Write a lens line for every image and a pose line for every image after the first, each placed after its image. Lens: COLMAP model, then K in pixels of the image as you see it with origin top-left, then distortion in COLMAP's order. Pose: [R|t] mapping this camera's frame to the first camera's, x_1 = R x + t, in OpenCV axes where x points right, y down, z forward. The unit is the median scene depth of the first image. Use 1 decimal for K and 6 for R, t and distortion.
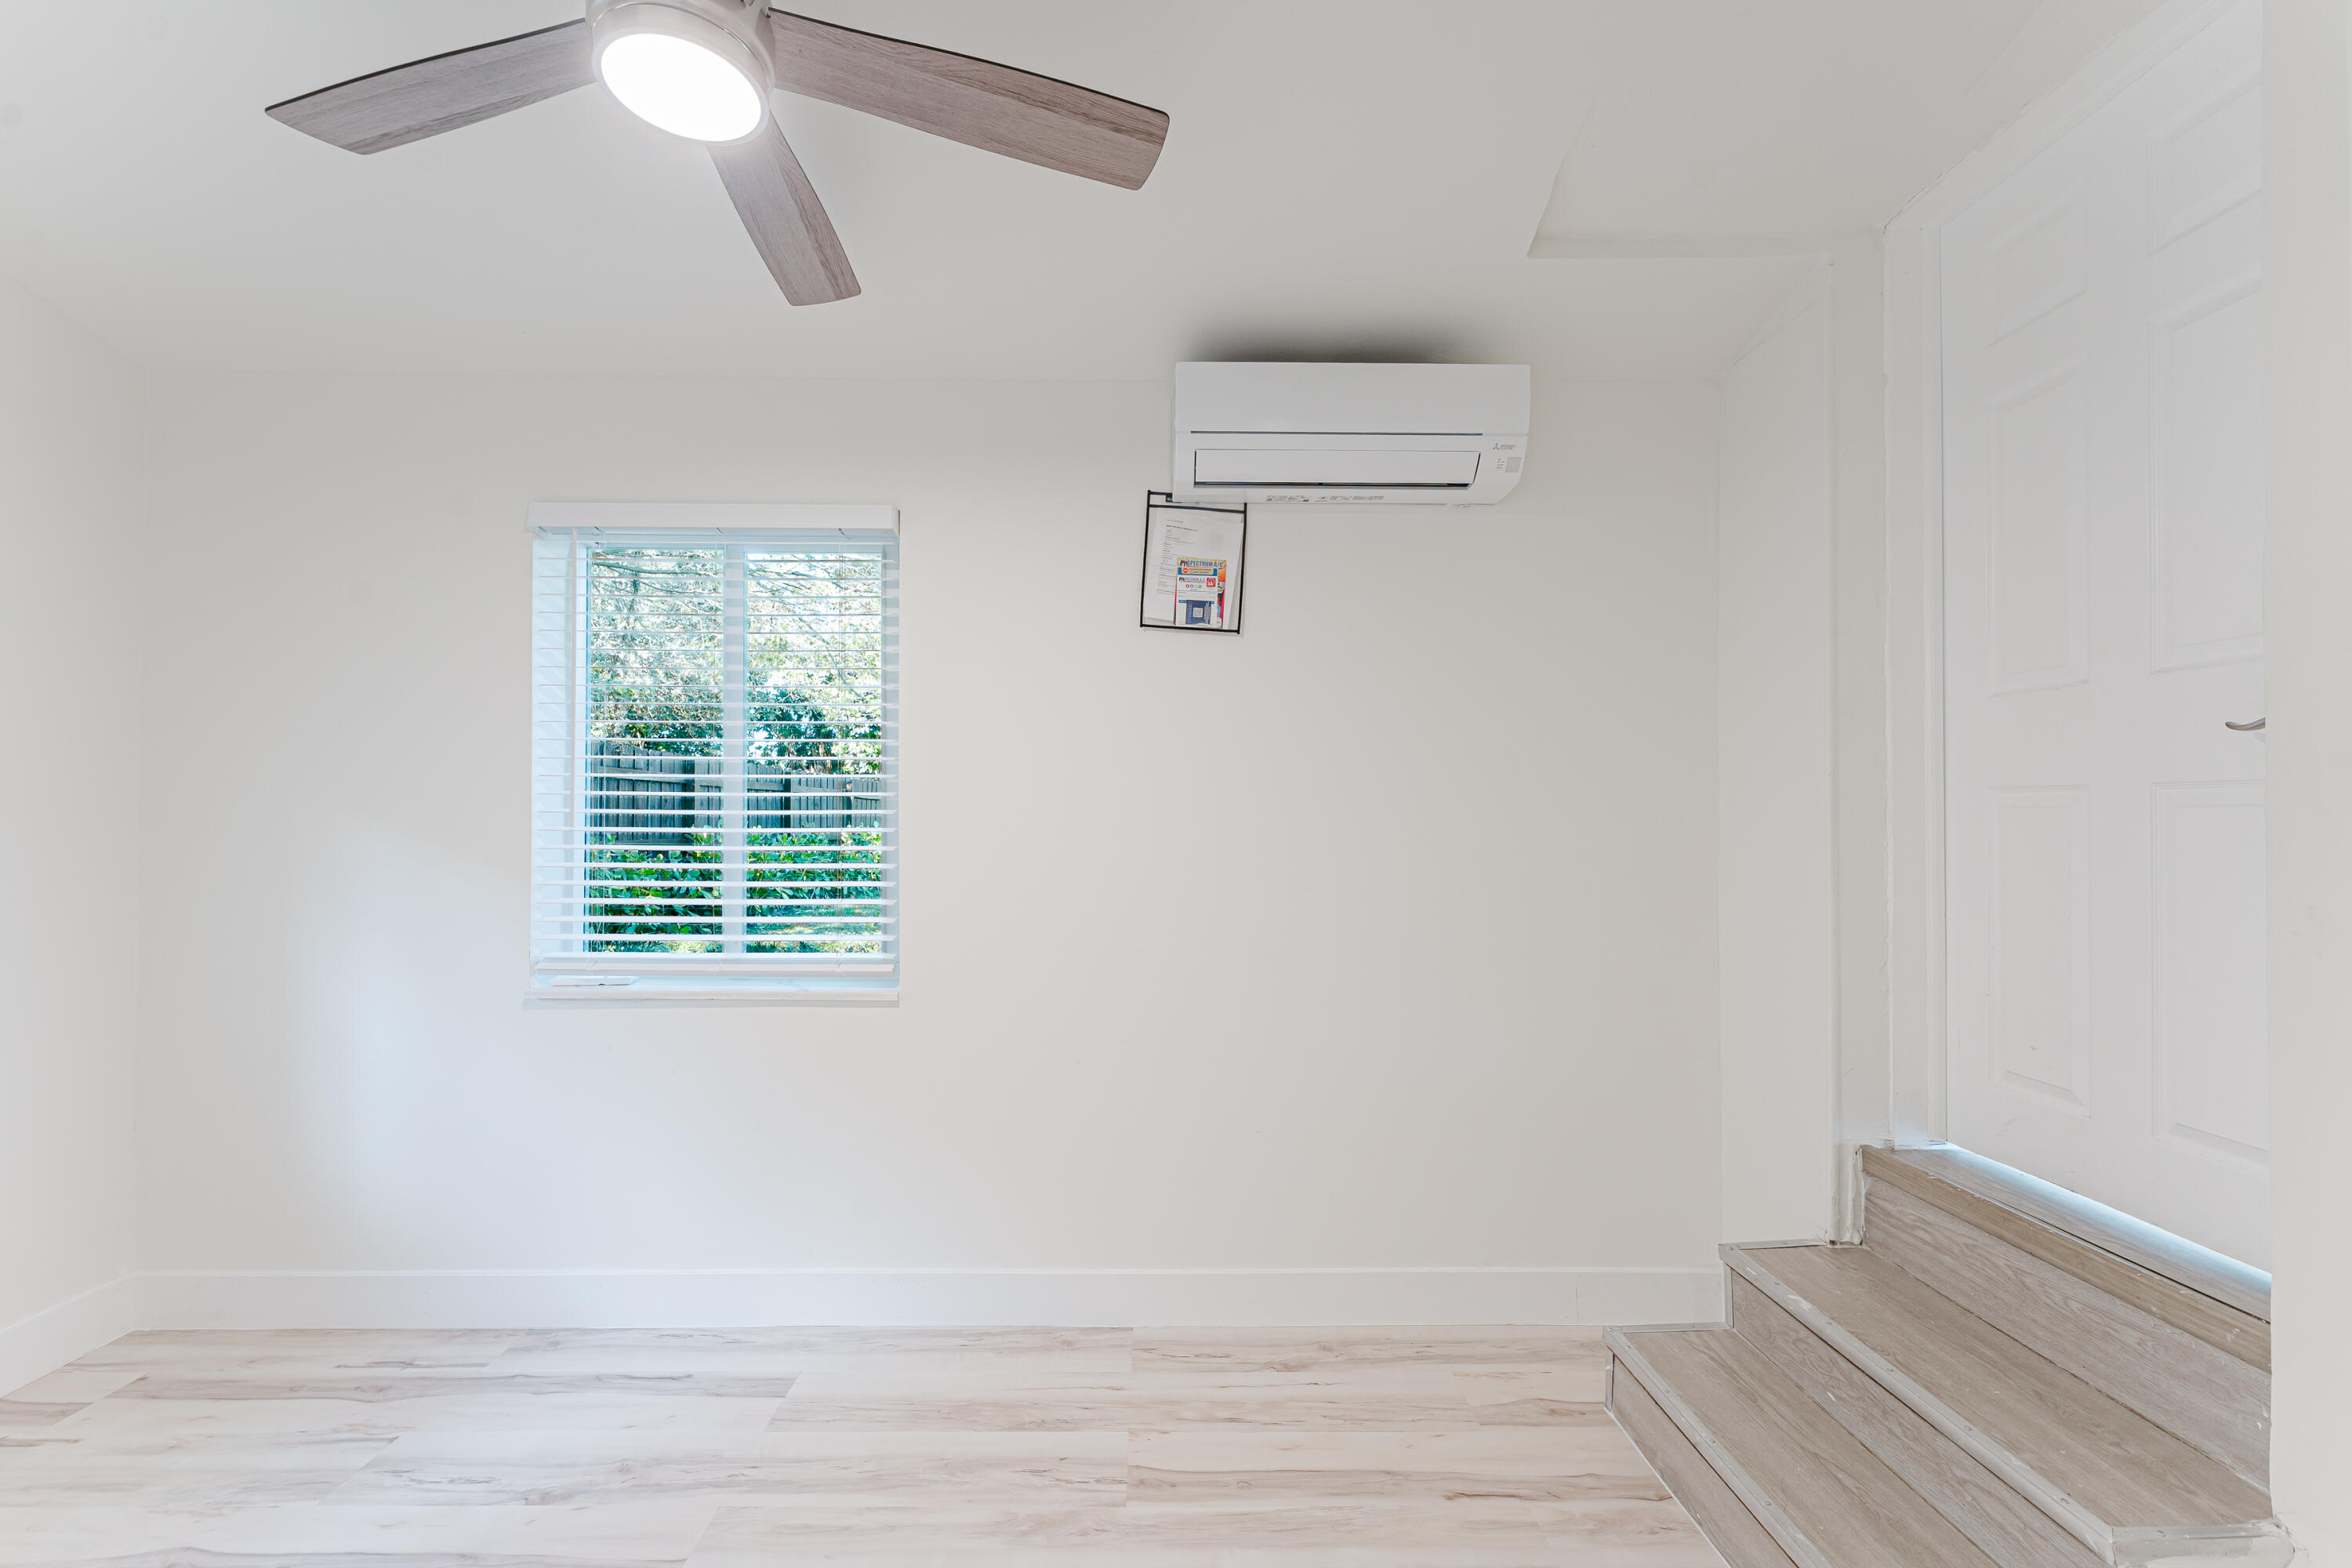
lens RADIAL K [[937.4, 0, 1129.5], [0, 937.4, 794.0], [0, 0, 1]] dist [-0.000925, -0.000516]
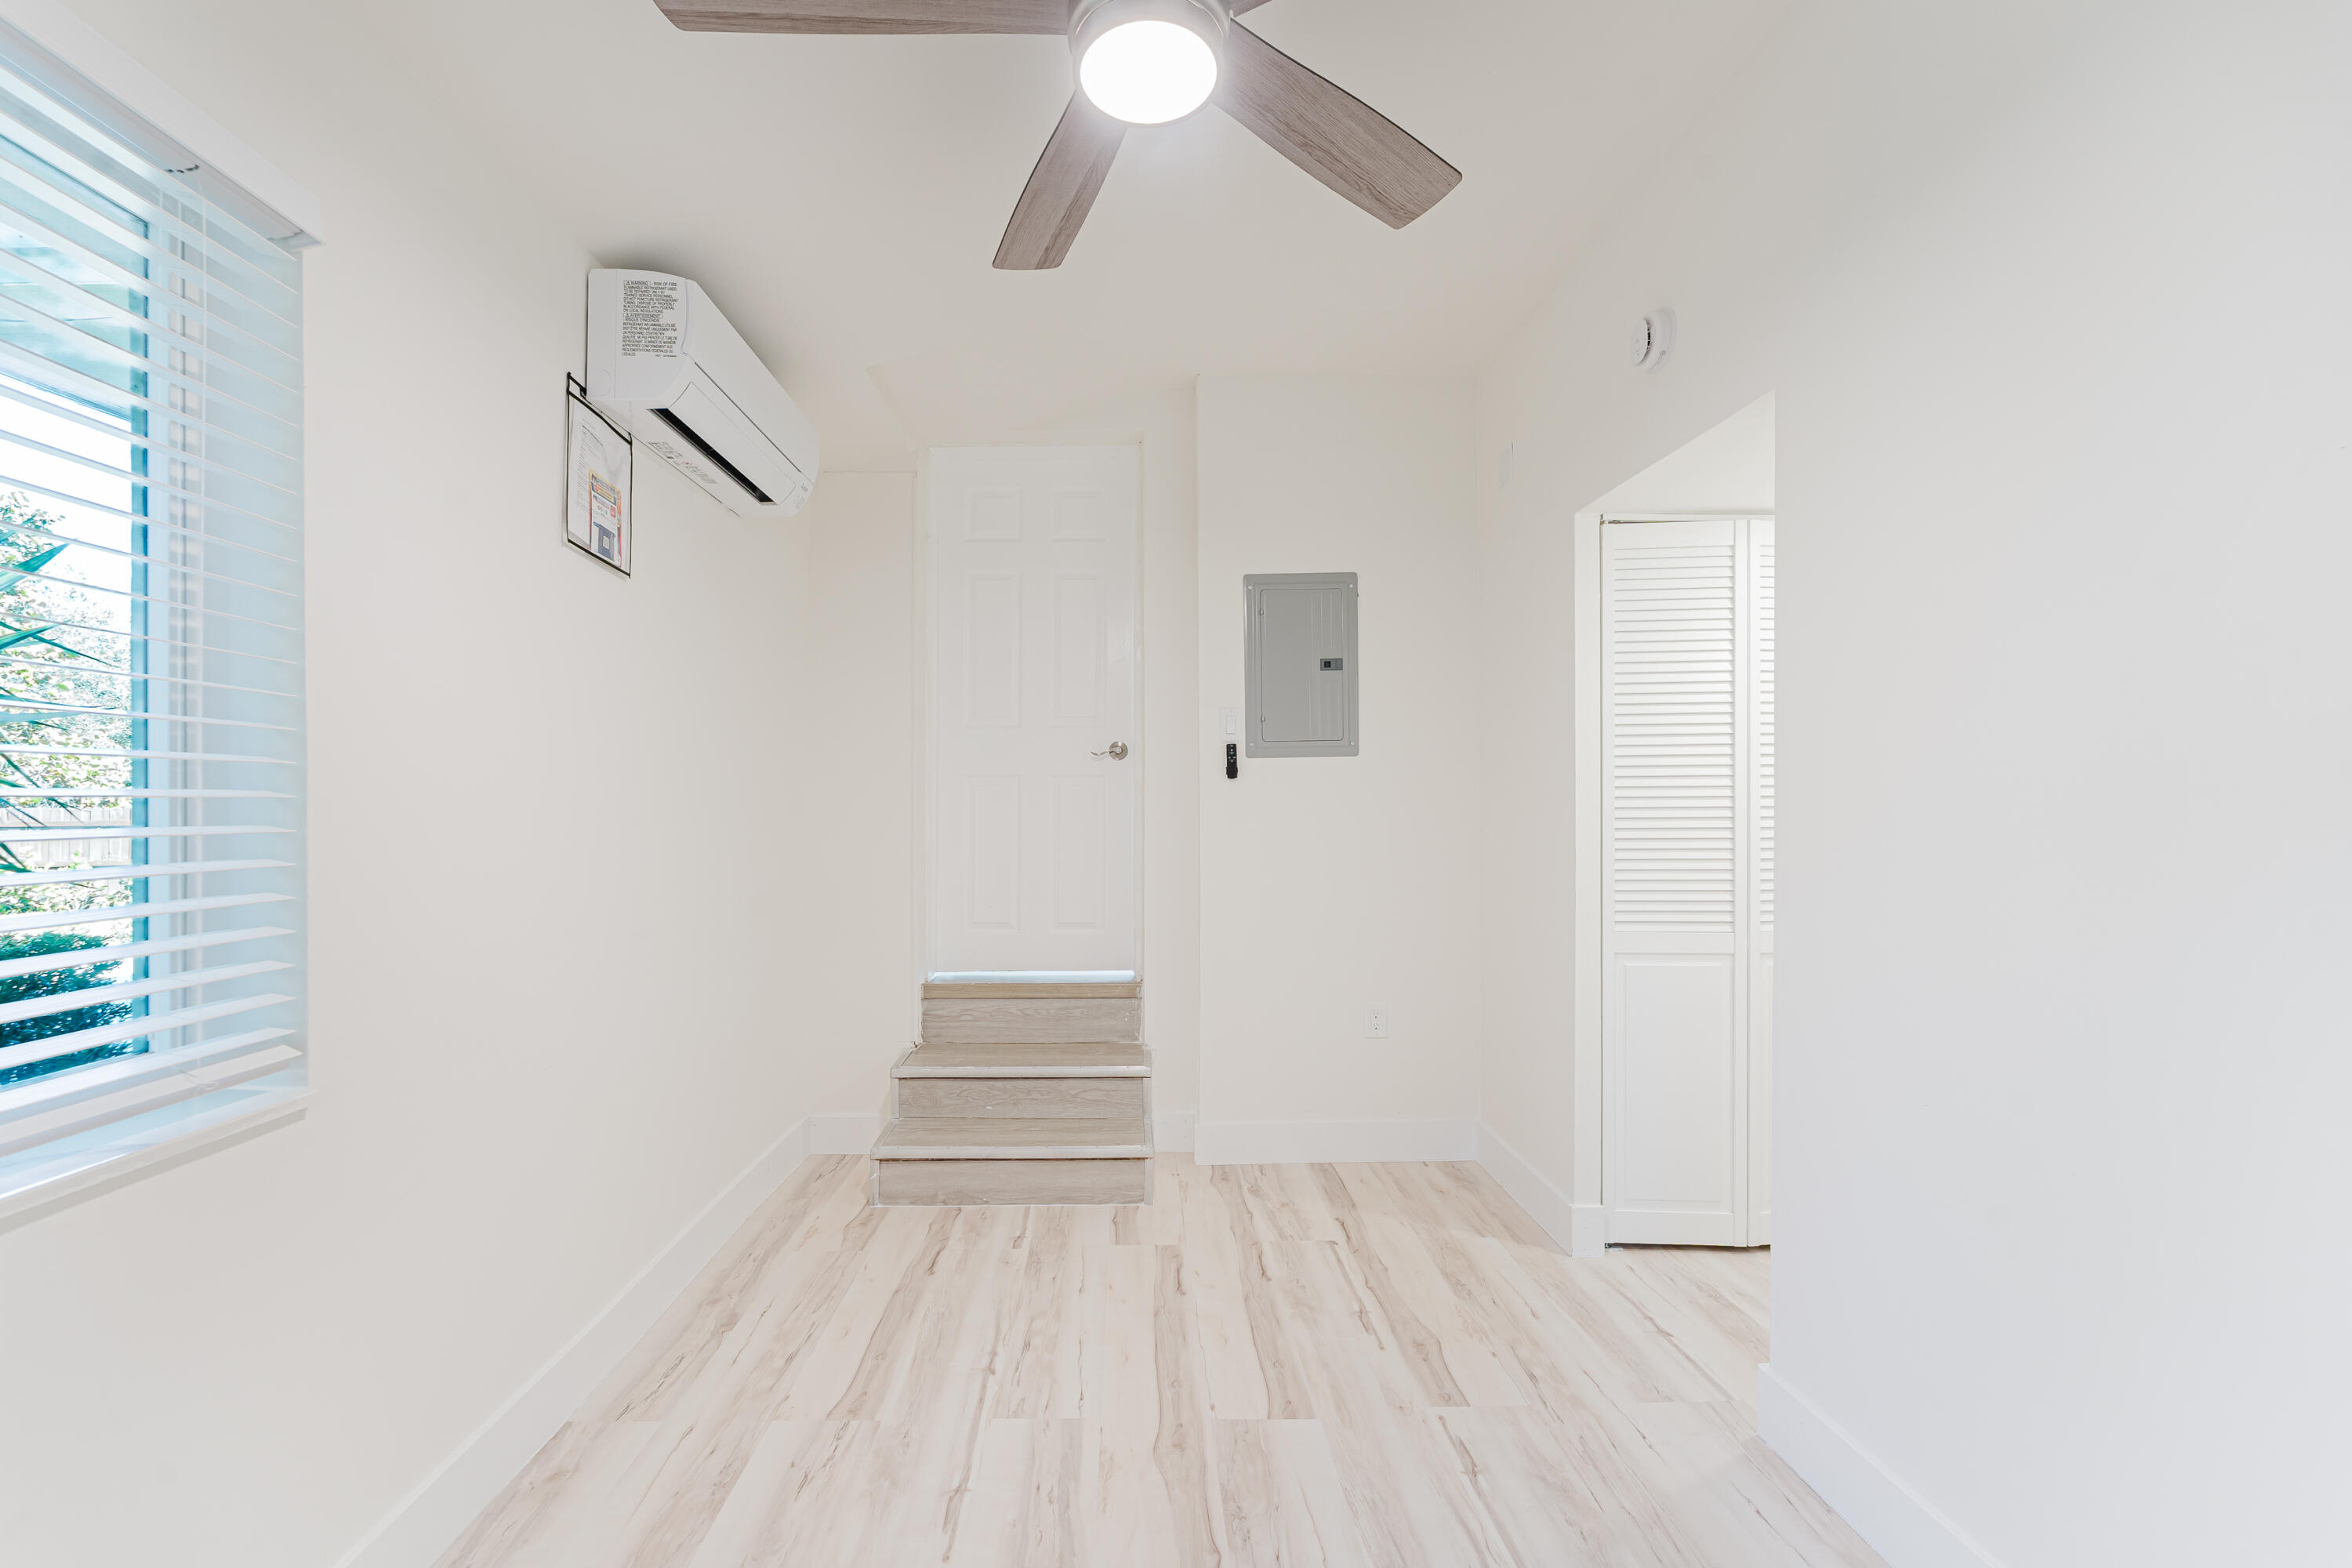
lens RADIAL K [[937.4, 0, 1129.5], [0, 937.4, 794.0], [0, 0, 1]] dist [-0.000925, -0.000516]
pose [[0.027439, 0.007840, 0.999593, -0.861918], [-0.016991, 0.999828, -0.007376, 0.037153], [-0.999479, -0.016781, 0.027568, 0.560186]]
